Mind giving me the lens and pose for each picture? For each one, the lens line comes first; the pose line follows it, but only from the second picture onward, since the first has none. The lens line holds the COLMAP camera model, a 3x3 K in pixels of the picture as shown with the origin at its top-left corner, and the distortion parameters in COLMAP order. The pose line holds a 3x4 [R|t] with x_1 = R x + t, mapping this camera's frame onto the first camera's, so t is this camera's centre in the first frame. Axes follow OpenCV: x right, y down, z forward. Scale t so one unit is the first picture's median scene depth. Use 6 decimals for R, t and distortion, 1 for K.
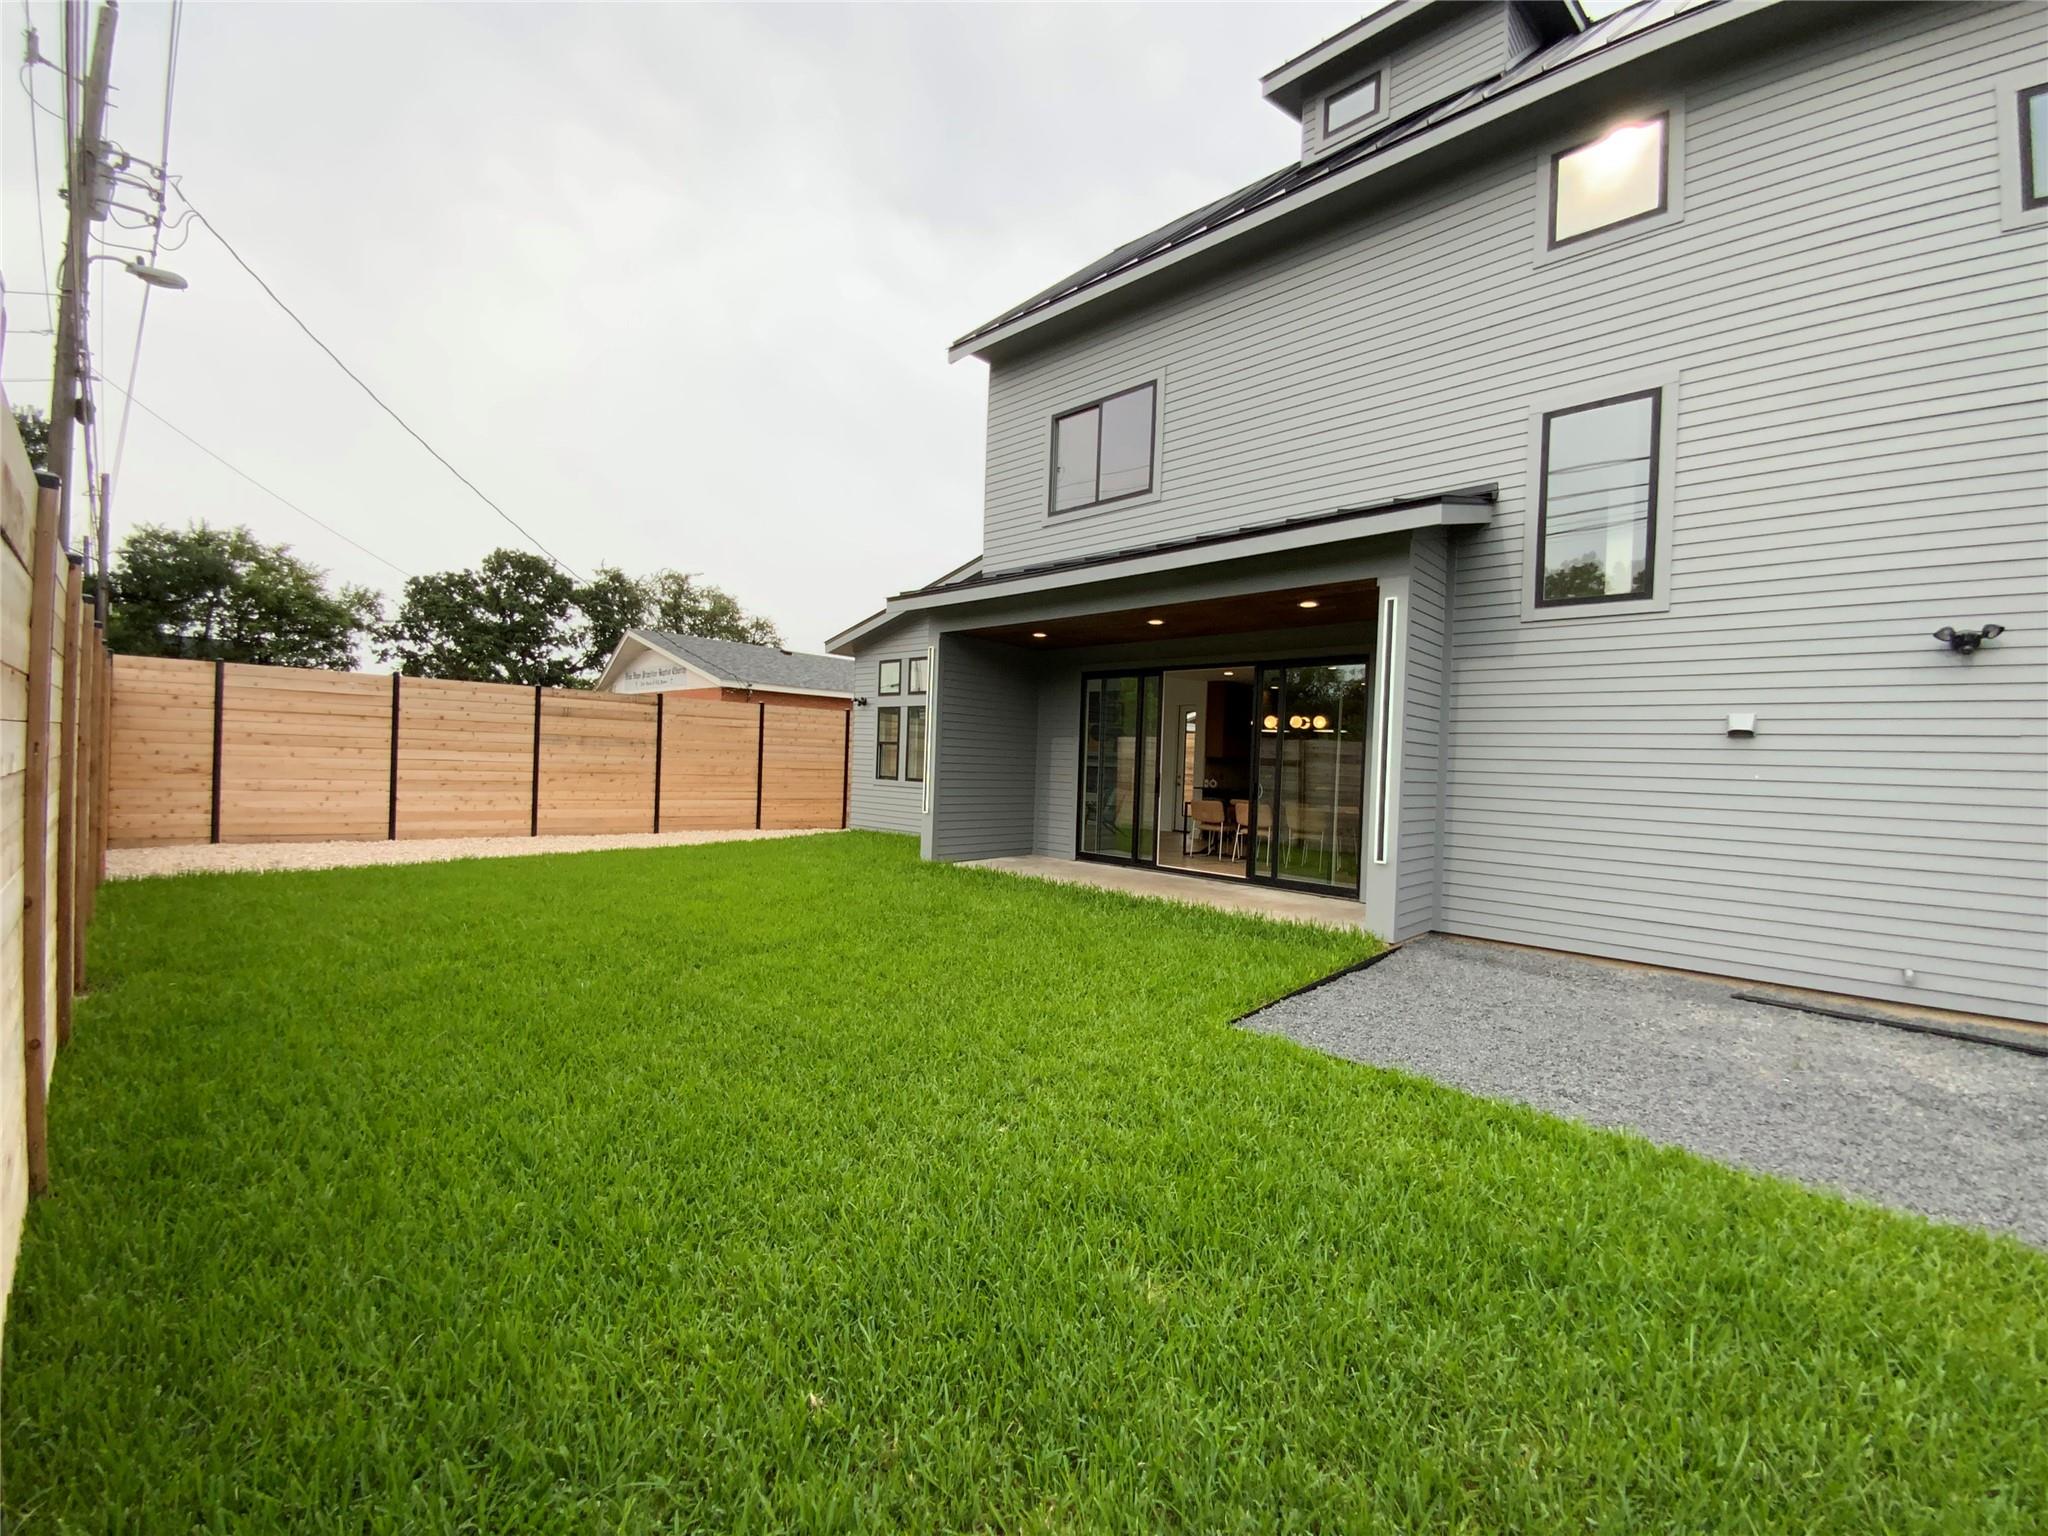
lens RADIAL K [[846.9, 0, 1024.0], [0, 846.9, 768.0], [0, 0, 1]] dist [-0.008961, -0.000170]
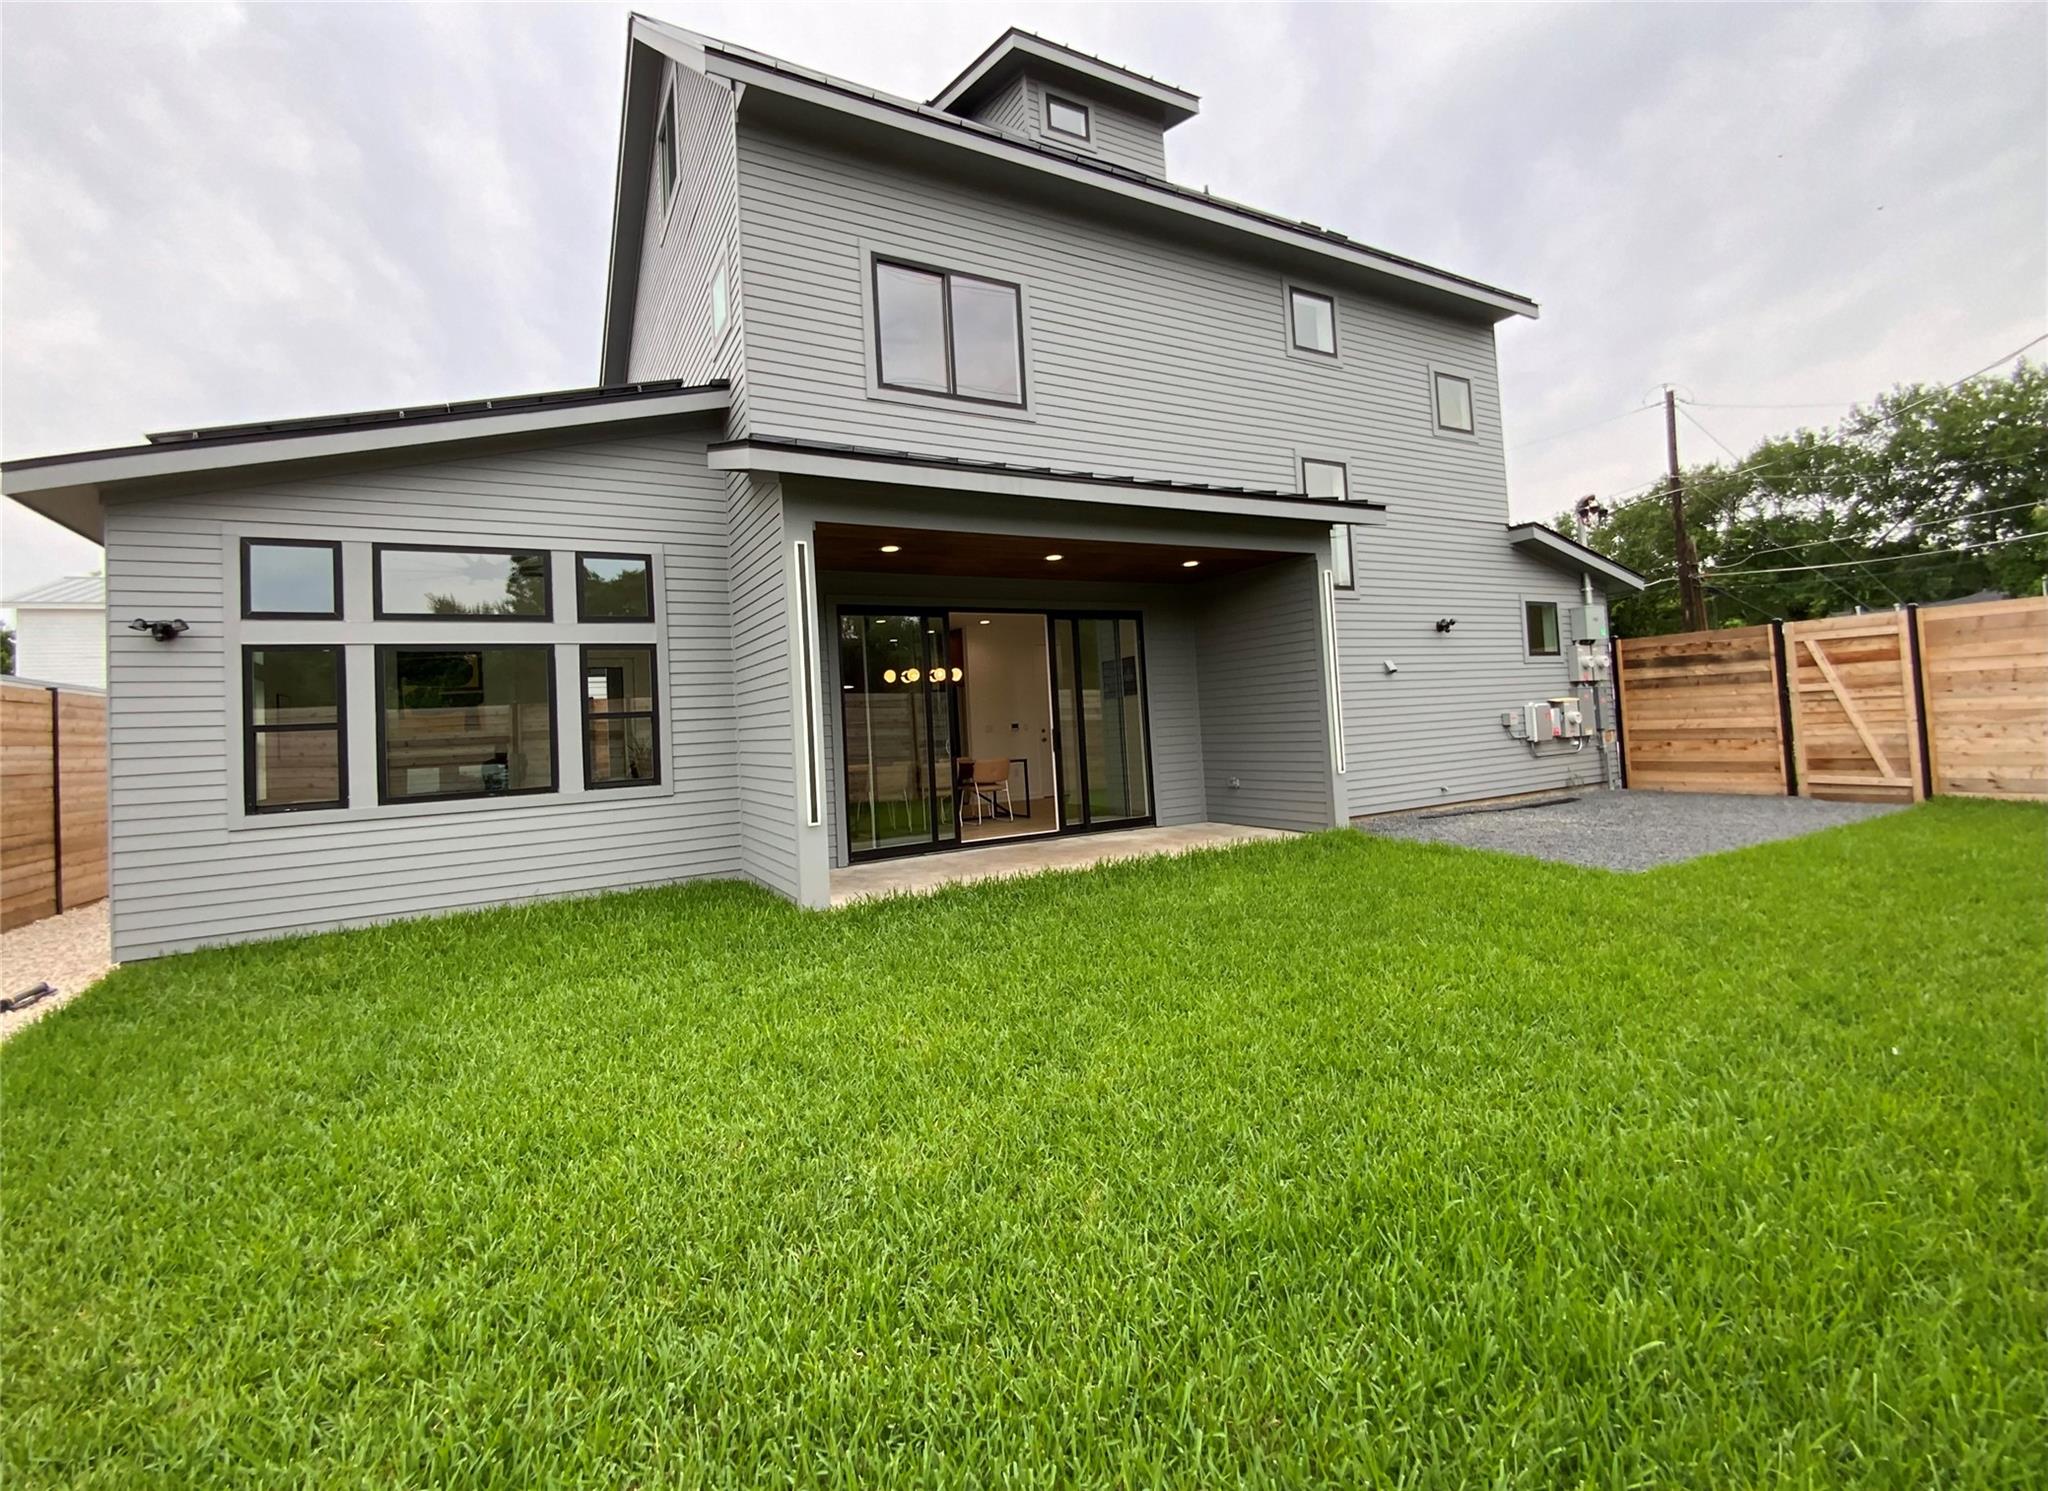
lens RADIAL K [[882.9, 0, 1017.4], [0, 882.9, 672.4], [0, 0, 1]] dist [-0.001703, -0.000165]
pose [[0.295820, 0.001105, 0.955243, -0.693937], [0.068124, 0.997429, -0.022250, -0.030960], [-0.952812, 0.071657, 0.294984, 0.719606]]
